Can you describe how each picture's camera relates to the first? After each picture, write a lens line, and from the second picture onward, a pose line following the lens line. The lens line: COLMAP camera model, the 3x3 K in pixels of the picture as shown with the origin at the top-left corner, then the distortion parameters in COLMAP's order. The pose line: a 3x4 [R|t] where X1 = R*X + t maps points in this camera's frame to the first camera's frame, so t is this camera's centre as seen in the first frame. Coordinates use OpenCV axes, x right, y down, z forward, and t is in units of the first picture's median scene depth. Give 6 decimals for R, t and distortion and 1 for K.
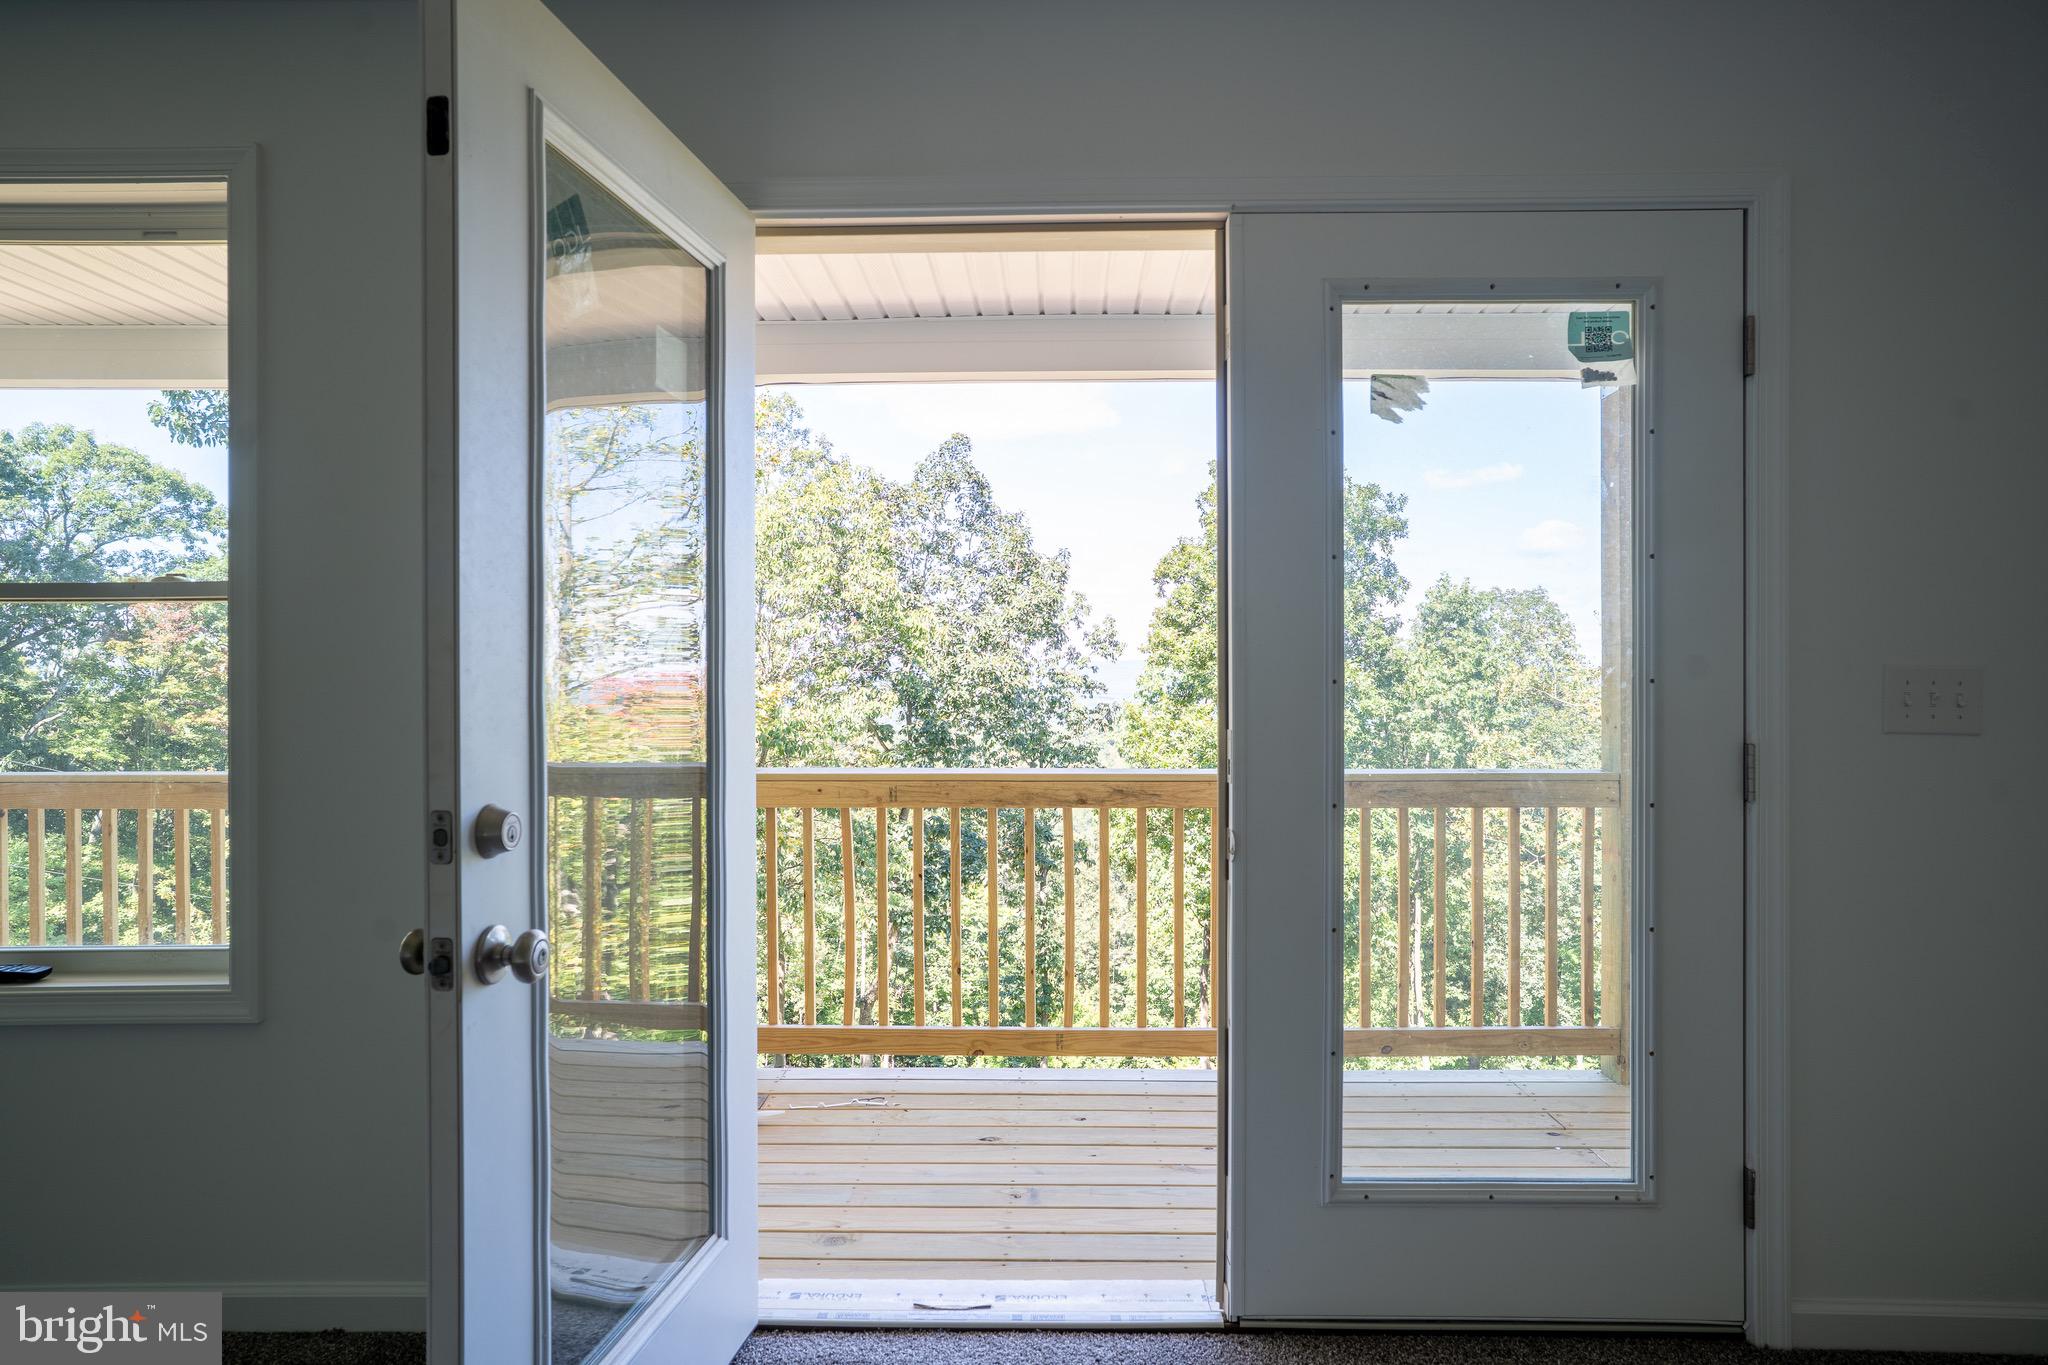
lens RADIAL K [[1273.5, 0, 1049.0], [0, 1273.5, 686.4], [0, 0, 1]] dist [-0.019880, 0.018094]
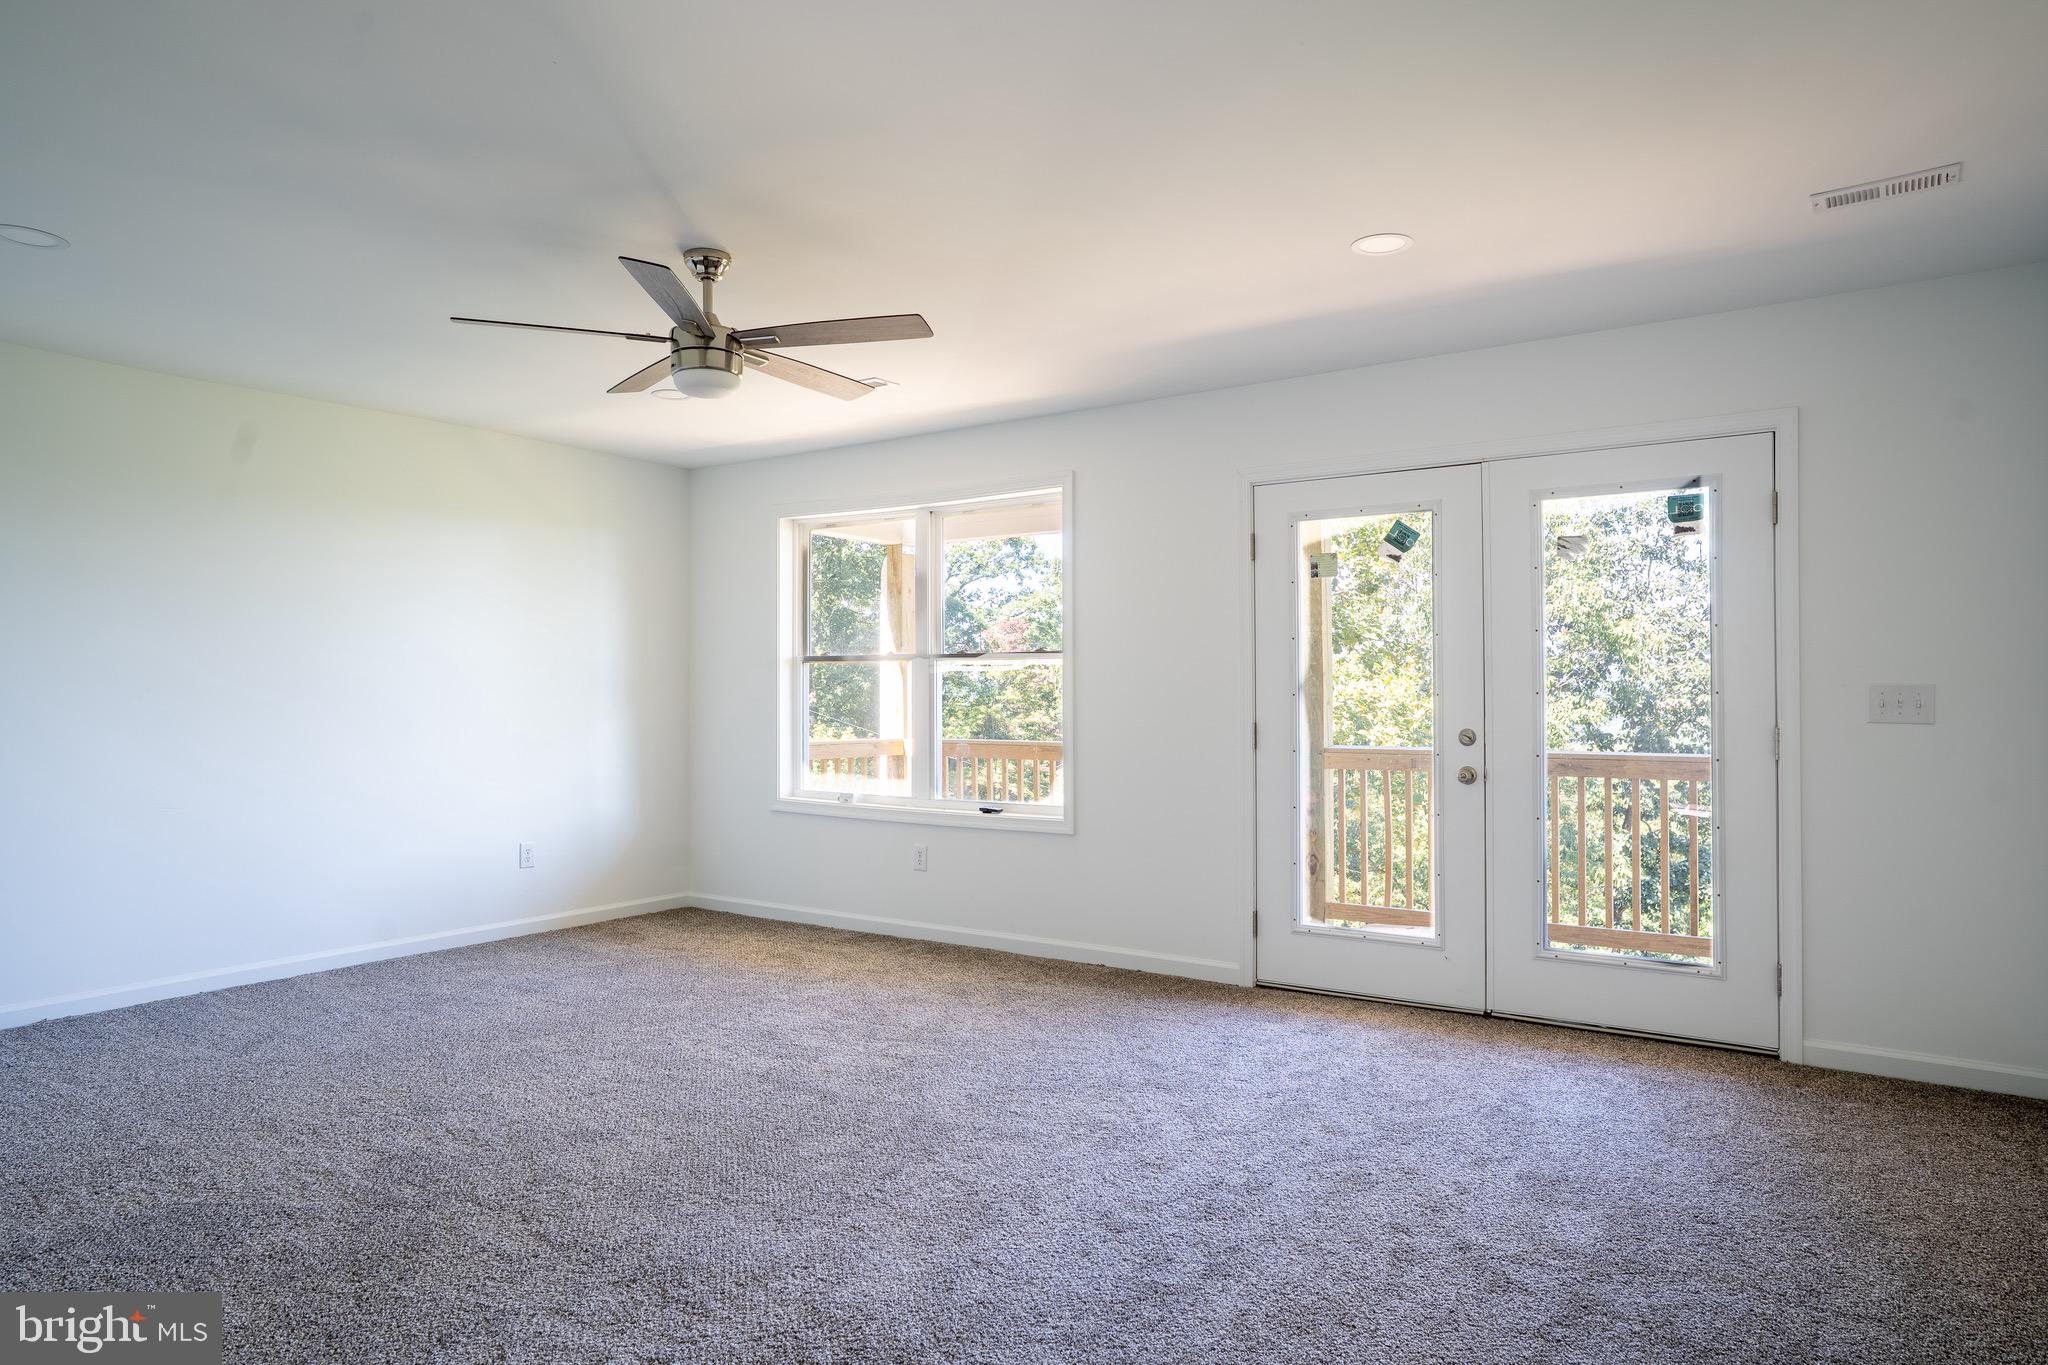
lens RADIAL K [[1273.5, 0, 1037.4], [0, 1273.5, 687.3], [0, 0, 1]] dist [-0.019880, 0.018094]
pose [[0.836446, -0.002023, -0.548045, 0.055276], [-0.000936, 0.999986, -0.005120, -0.000126], [0.548048, 0.004796, 0.836433, -0.091340]]
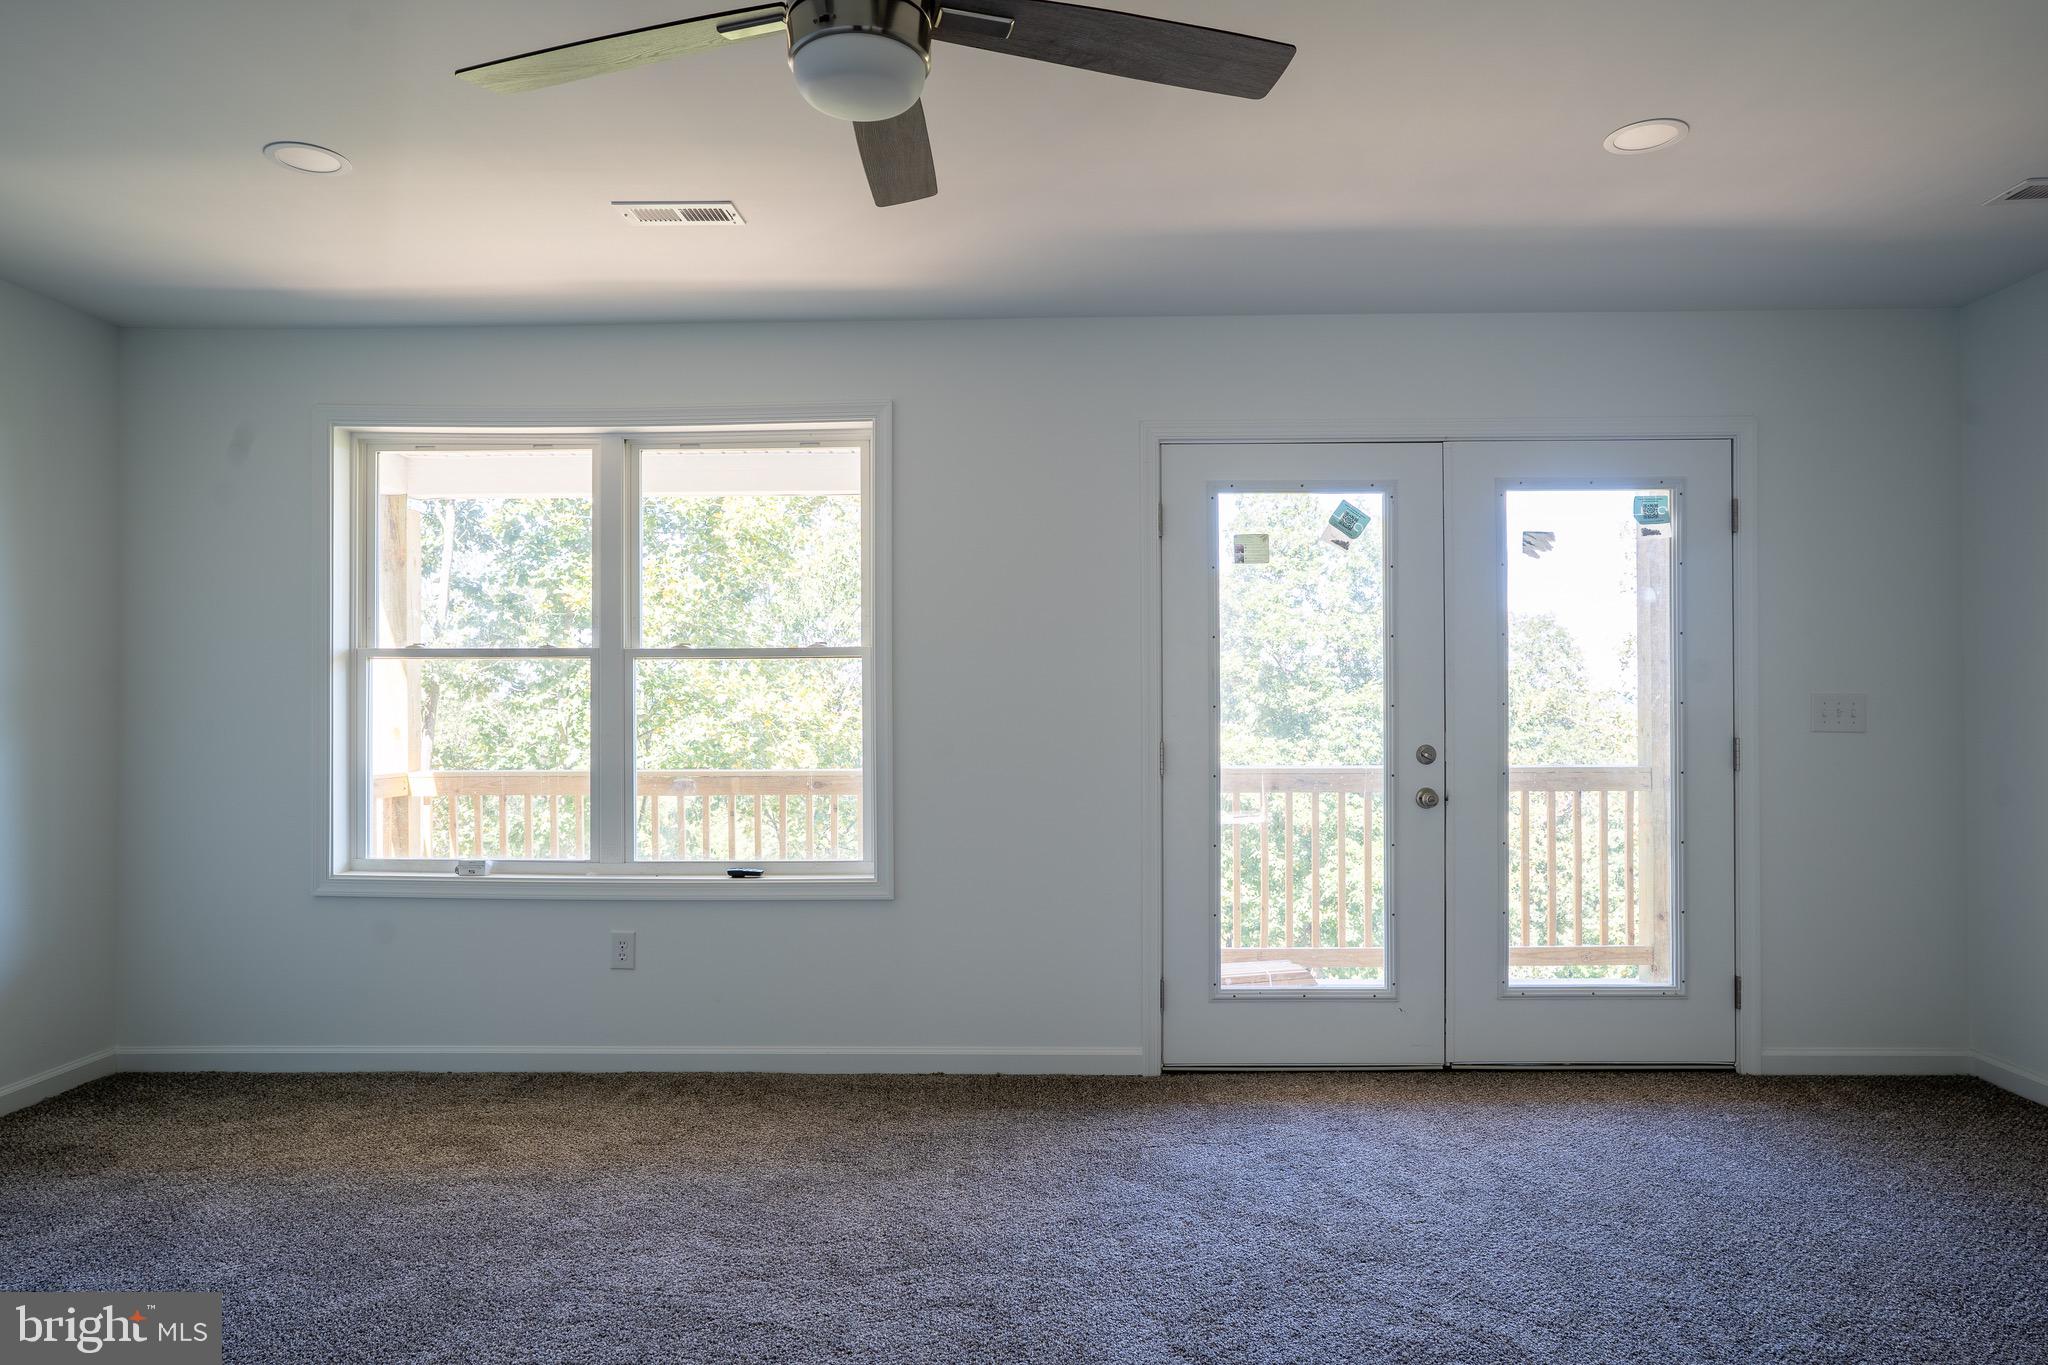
lens RADIAL K [[1273.5, 0, 1061.2], [0, 1273.5, 697.4], [0, 0, 1]] dist [-0.019880, 0.018094]
pose [[0.999981, -0.002086, 0.005750, -0.034413], [0.002134, 0.999963, -0.008378, 0.000140], [-0.005733, 0.008391, 0.999948, -0.065774]]
